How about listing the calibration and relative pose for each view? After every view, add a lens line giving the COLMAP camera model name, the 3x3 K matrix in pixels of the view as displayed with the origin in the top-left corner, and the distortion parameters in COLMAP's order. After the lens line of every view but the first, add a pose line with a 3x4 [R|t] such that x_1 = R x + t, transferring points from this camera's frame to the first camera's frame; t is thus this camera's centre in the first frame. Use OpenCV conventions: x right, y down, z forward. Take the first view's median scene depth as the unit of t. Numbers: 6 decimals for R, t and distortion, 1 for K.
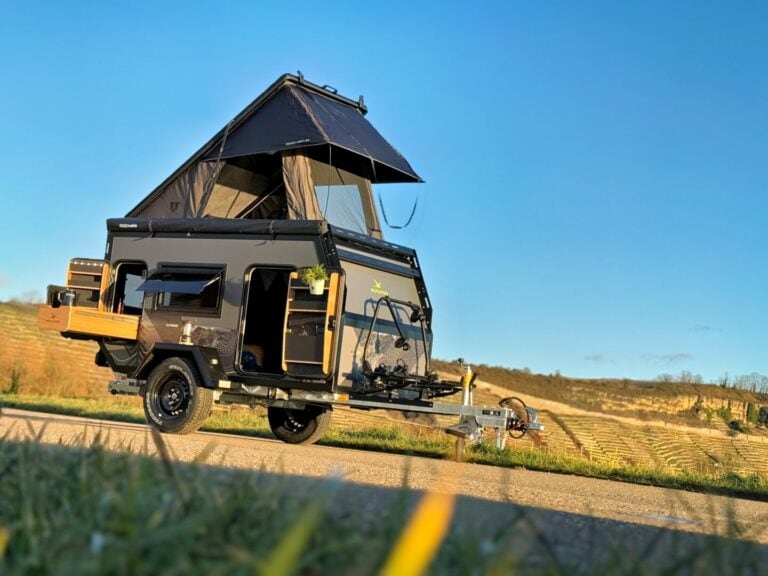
lens RADIAL K [[1433.9, 0, 384.0], [0, 1433.9, 288.0], [0, 0, 1]] dist [0.142766, -0.227637]
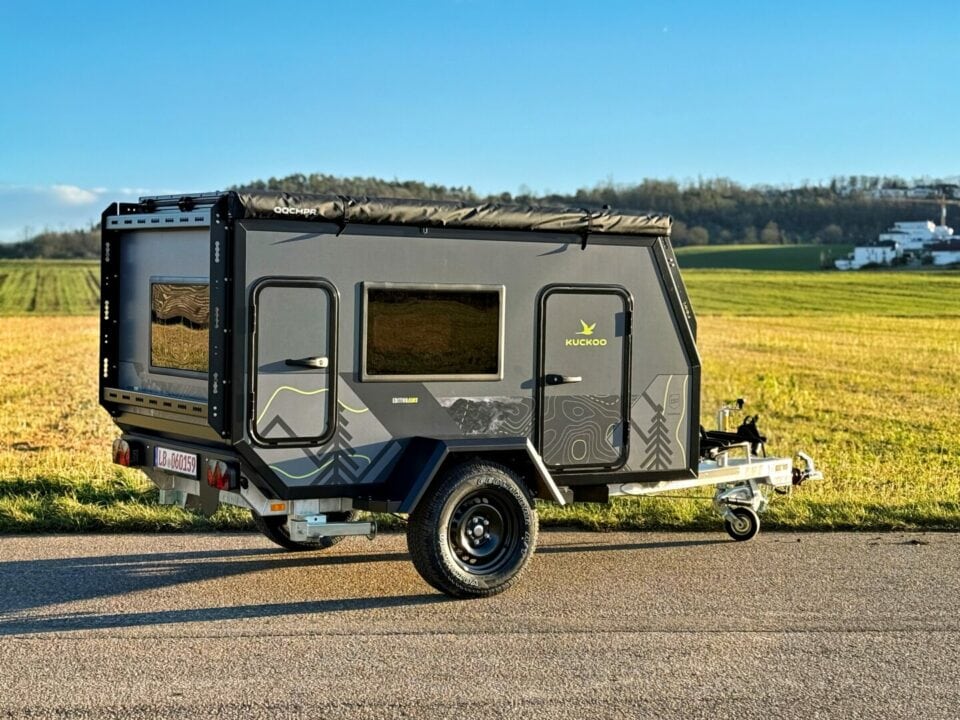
lens RADIAL K [[1792.4, 0, 480.0], [0, 1792.4, 360.0], [0, 0, 1]] dist [0.142766, -0.227637]
pose [[0.386771, -0.133424, 0.912473, -0.748481], [-0.067354, 0.982748, 0.172249, -0.106747], [-0.919713, -0.128080, 0.371112, 0.723580]]
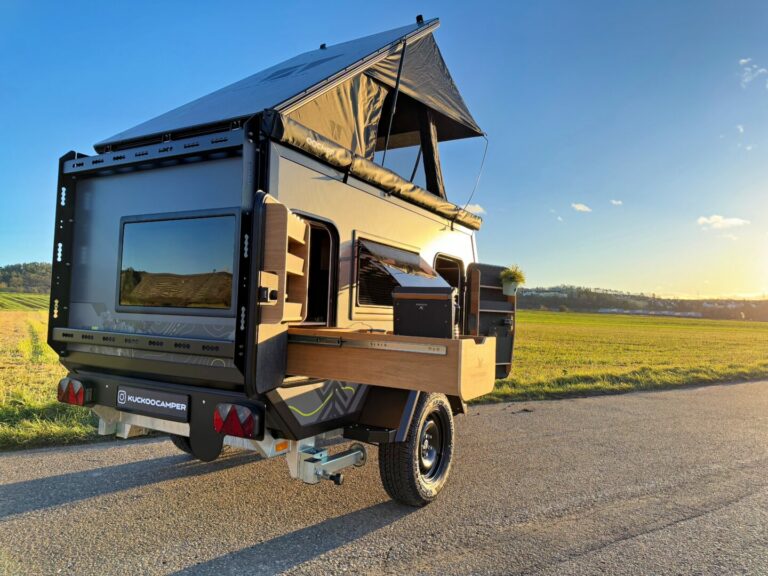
lens RADIAL K [[534.3, 0, 384.0], [0, 534.3, 288.0], [0, 0, 1]] dist [0.080469, -0.104417]
pose [[-0.073604, -0.062155, 0.995349, -0.378670], [-0.138273, 0.989052, 0.051536, -0.007588], [-0.987655, -0.133837, -0.081393, 1.015252]]
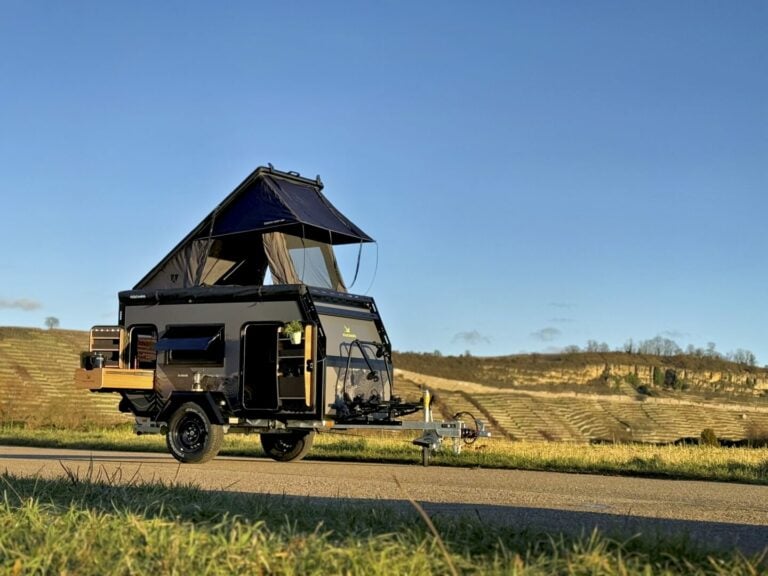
lens RADIAL K [[1433.9, 0, 384.0], [0, 1433.9, 288.0], [0, 0, 1]] dist [0.142766, -0.227637]
pose [[0.994569, -0.080512, 0.065961, -0.050787], [0.080082, 0.996746, 0.009139, -0.046288], [-0.066482, -0.003808, 0.997780, -0.243232]]
